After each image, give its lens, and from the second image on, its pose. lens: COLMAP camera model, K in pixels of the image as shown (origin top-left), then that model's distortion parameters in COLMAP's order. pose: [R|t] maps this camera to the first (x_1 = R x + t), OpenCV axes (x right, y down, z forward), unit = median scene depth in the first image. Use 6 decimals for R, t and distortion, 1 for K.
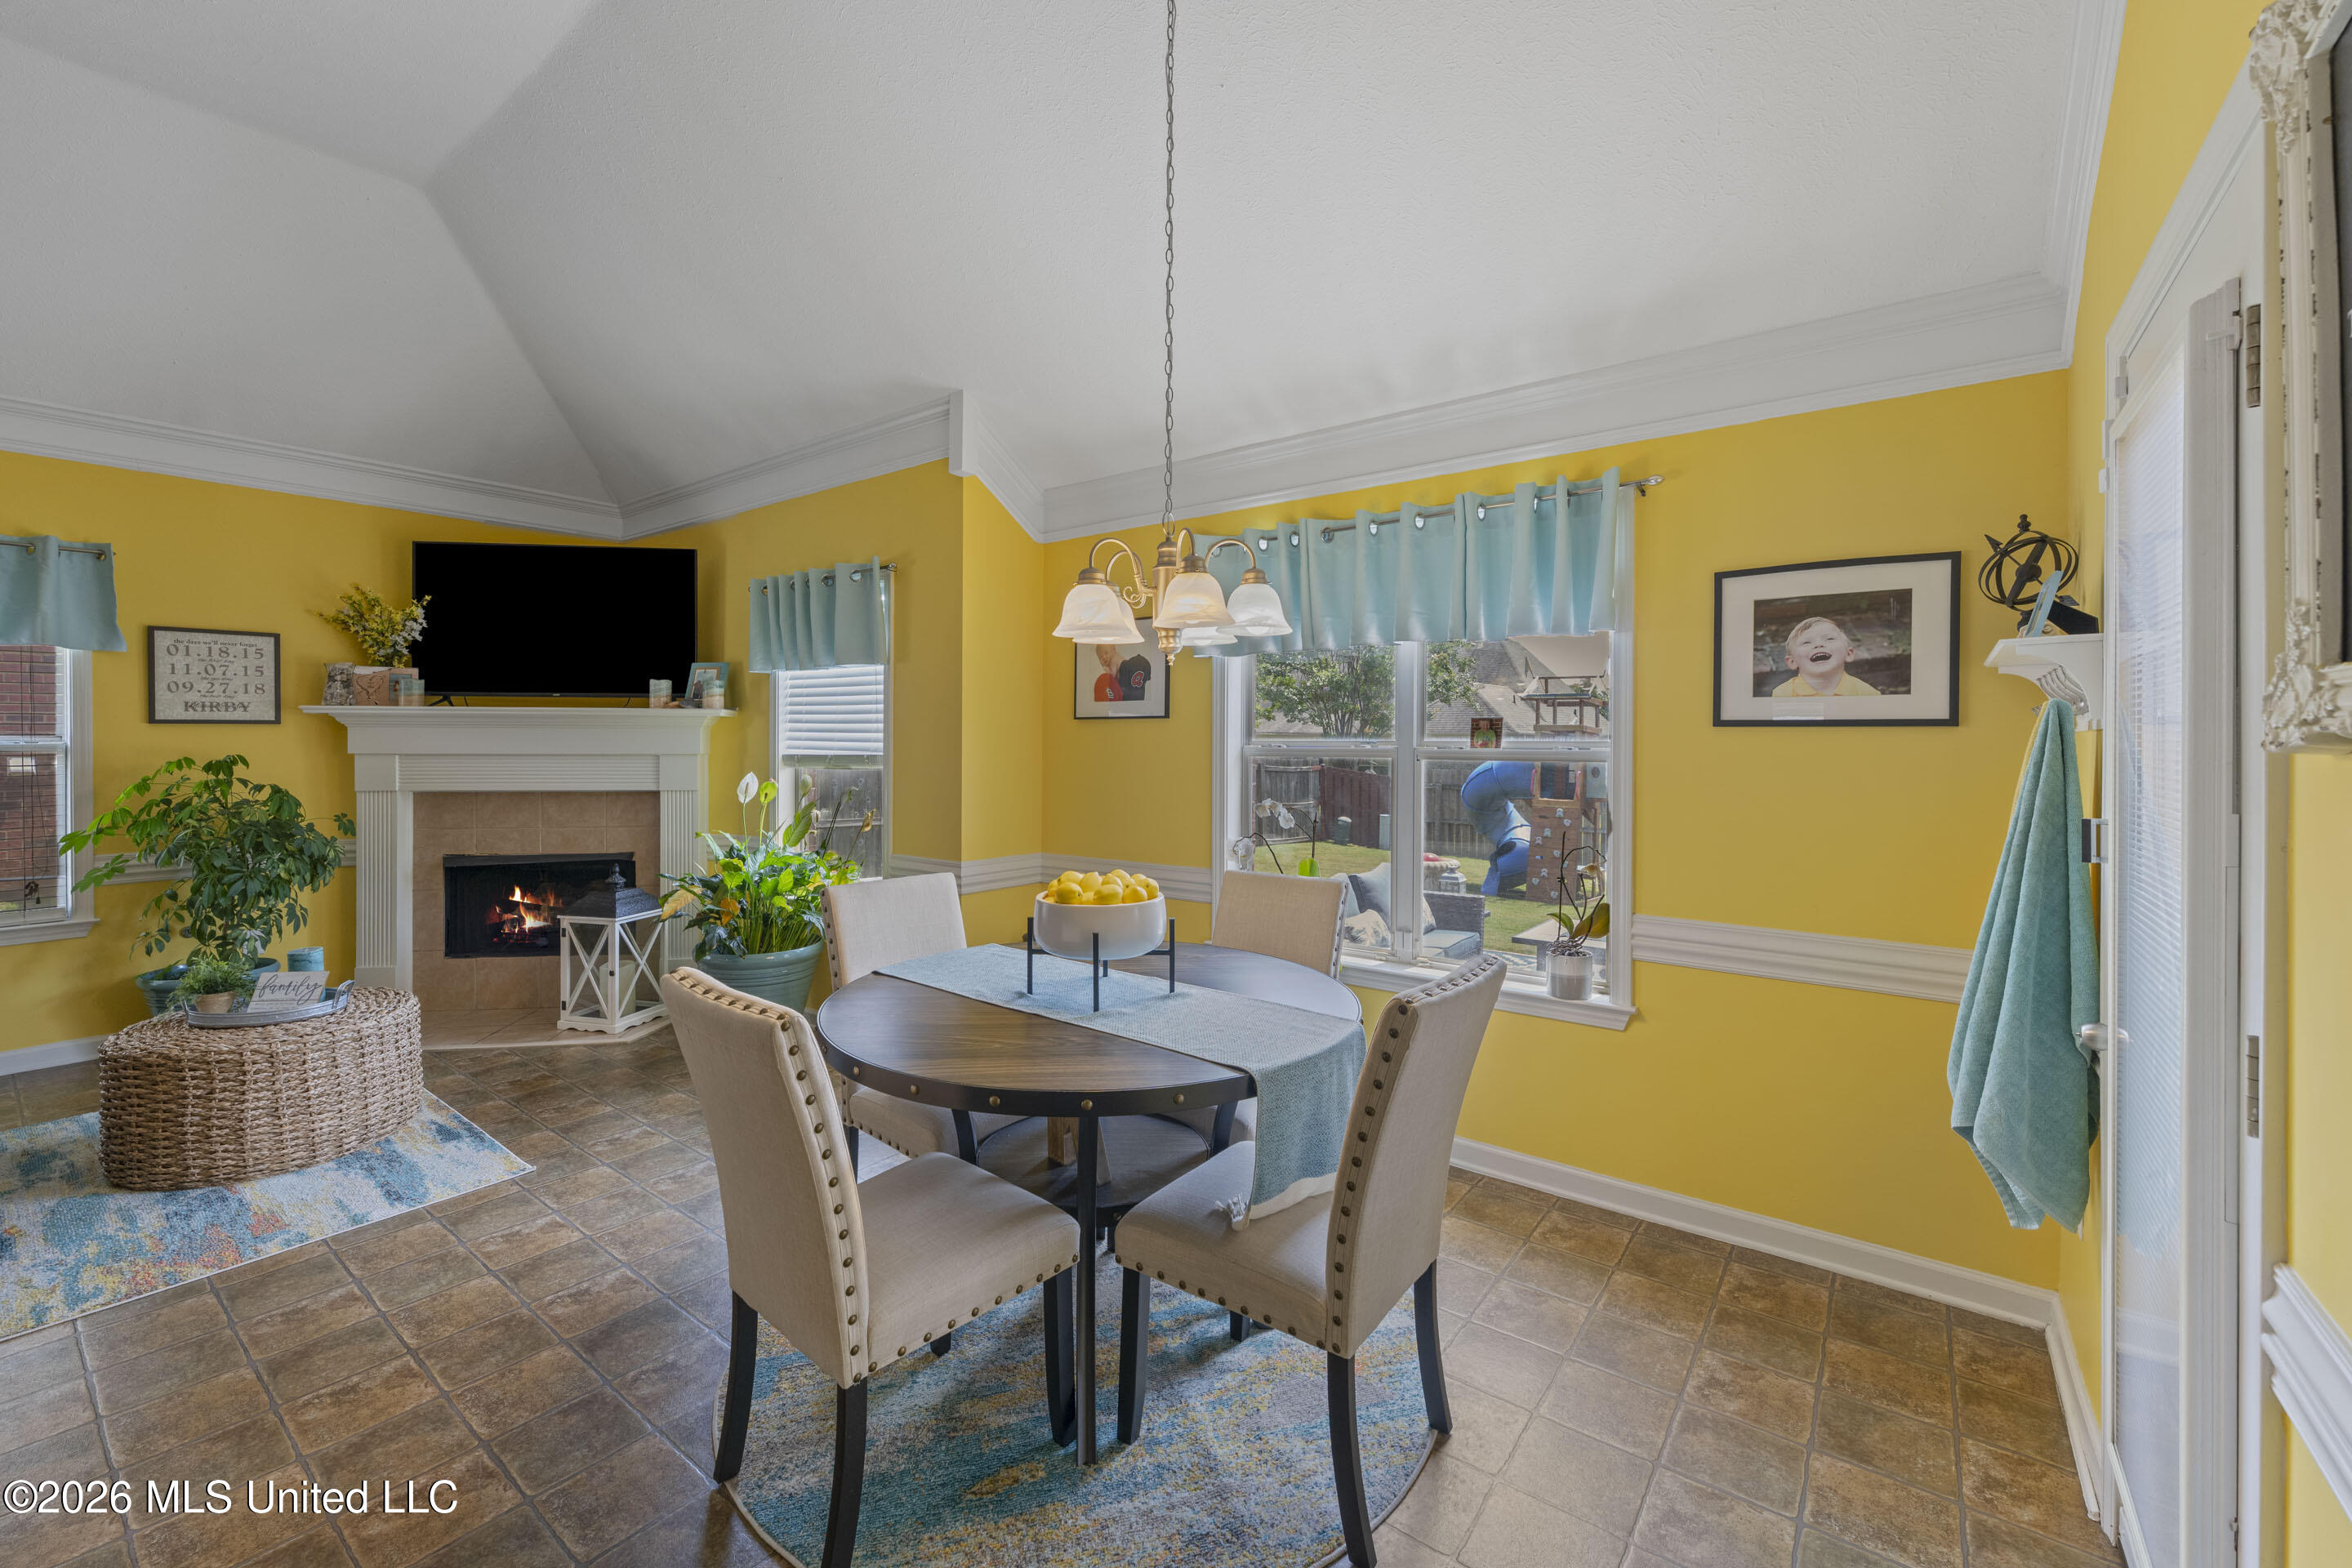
lens RADIAL K [[946.1, 0, 1204.8], [0, 946.1, 738.8], [0, 0, 1]] dist [-0.001090, 0.000436]
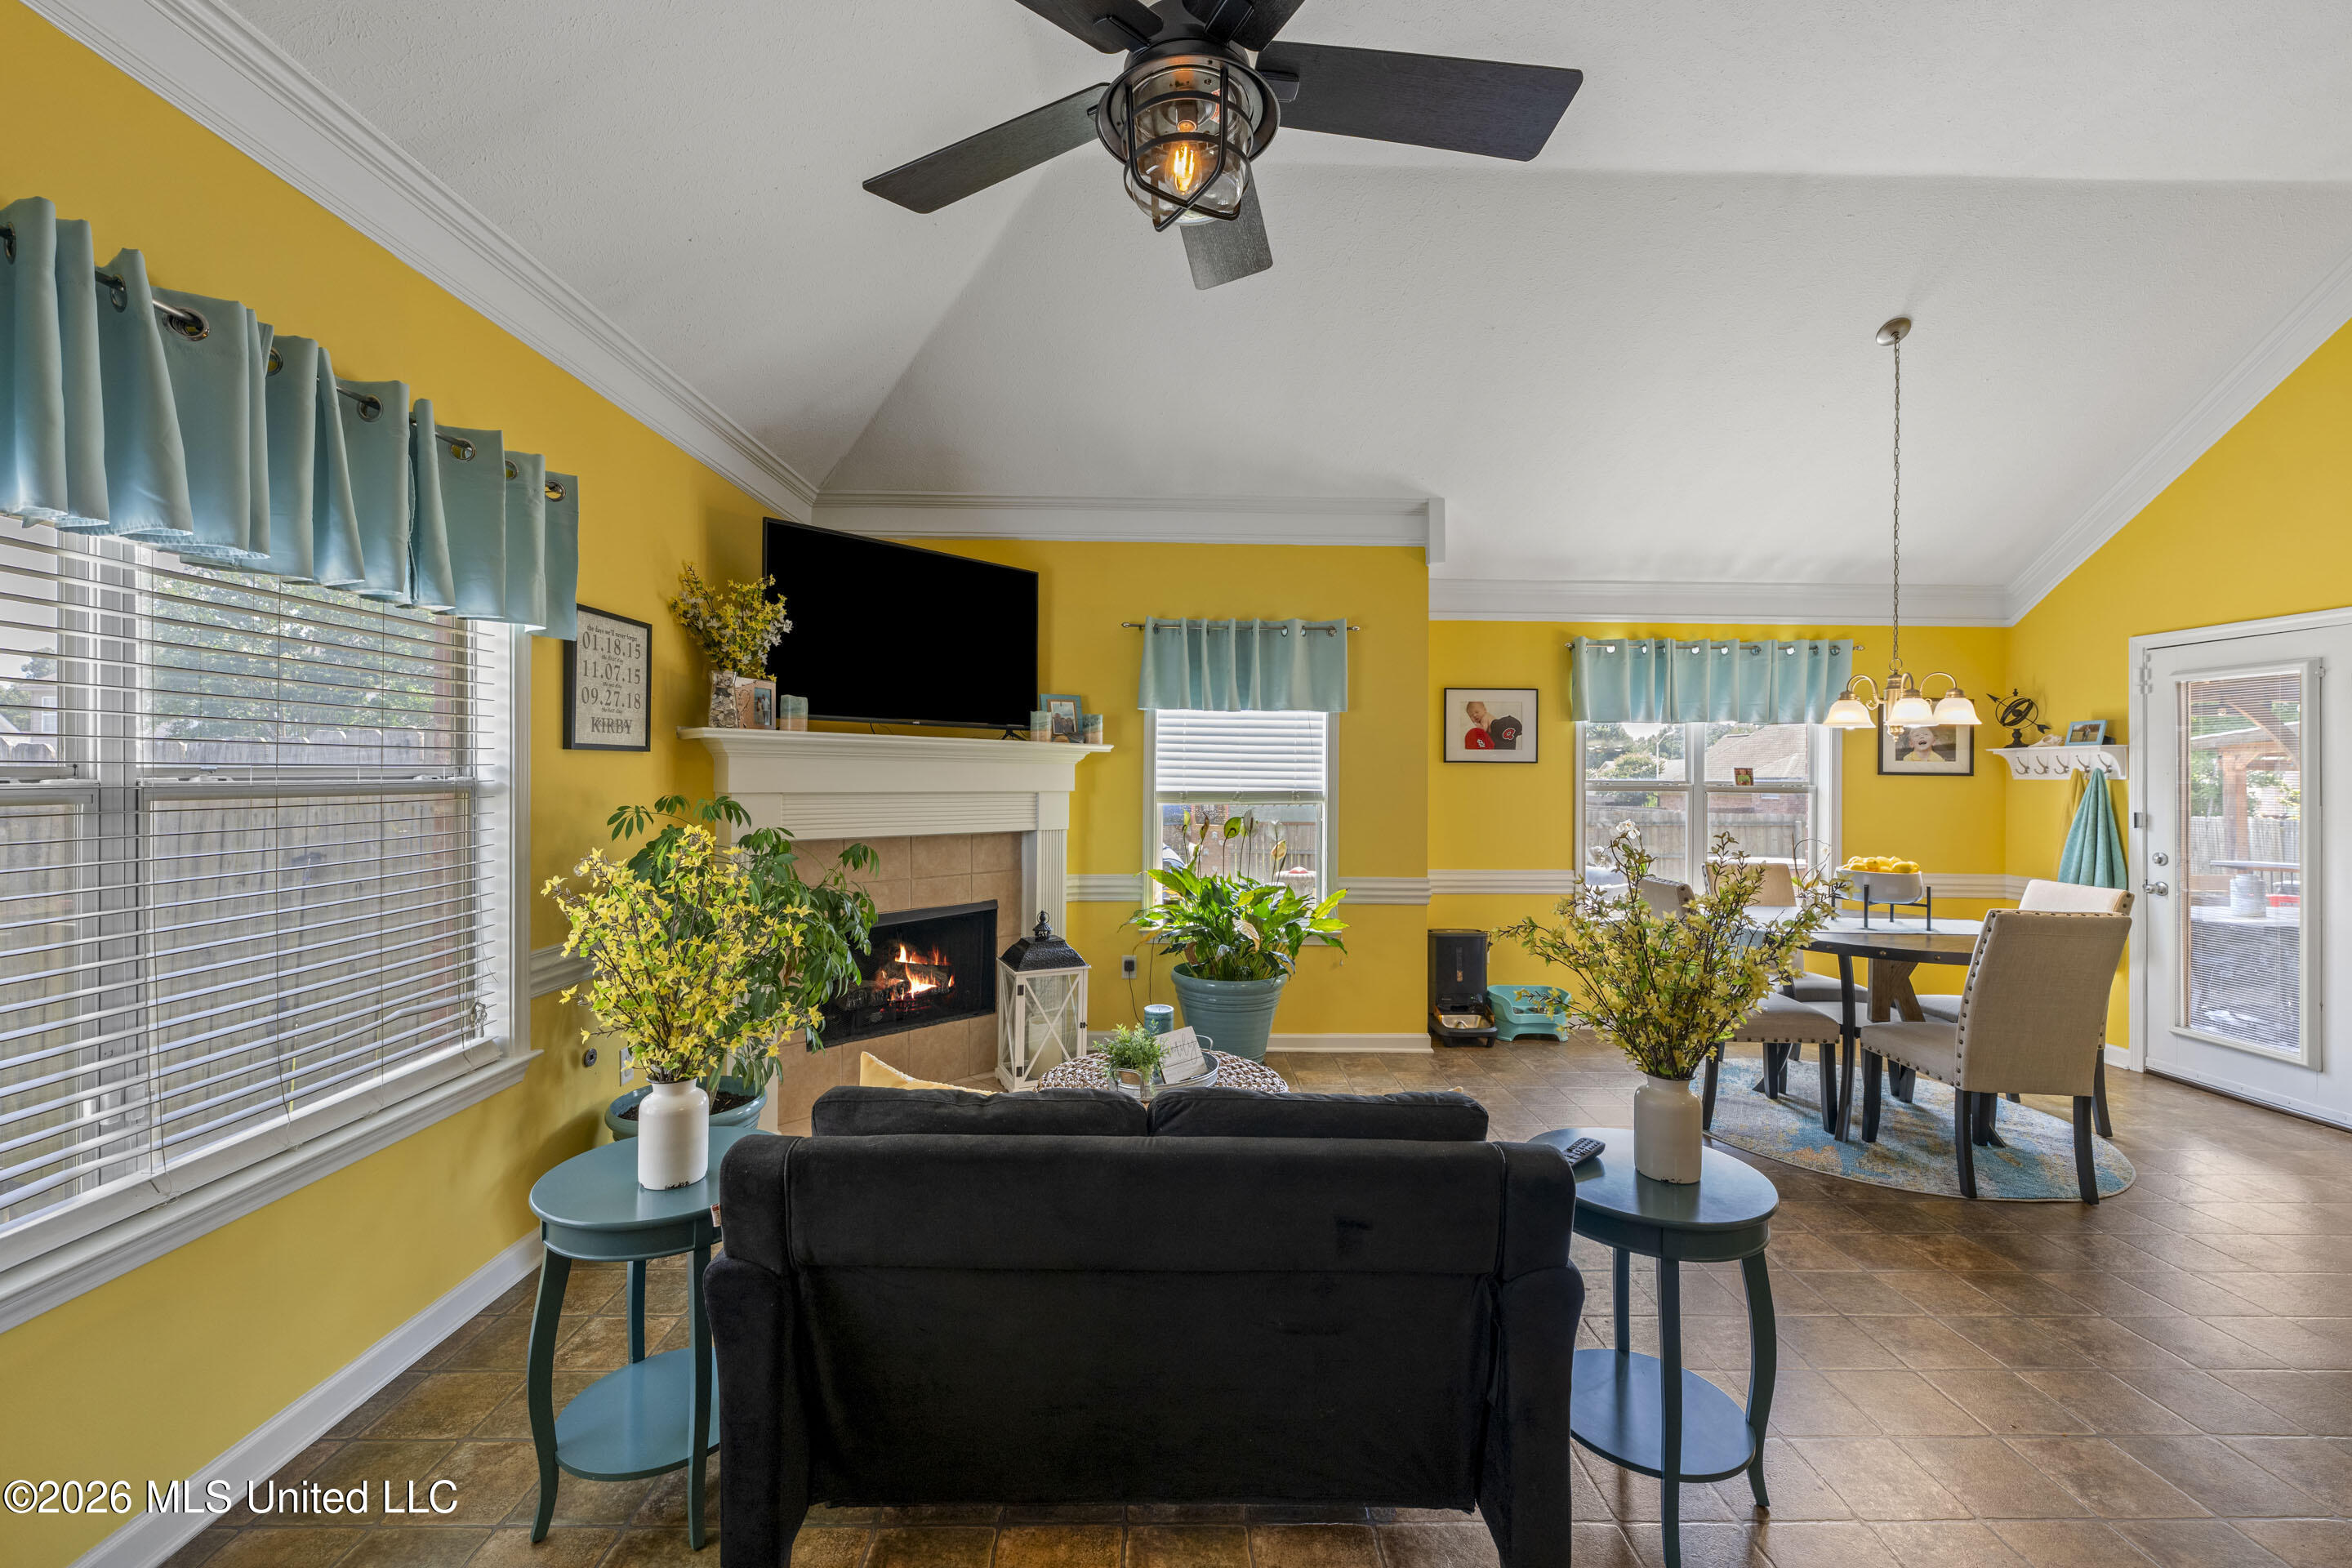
lens RADIAL K [[946.1, 0, 1180.5], [0, 946.1, 780.8], [0, 0, 1]] dist [-0.001090, 0.000436]
pose [[0.795539, 0.001963, 0.605899, -1.073111], [-0.007177, 0.999955, 0.006183, -0.000733], [-0.605860, -0.009267, 0.795517, 0.171807]]
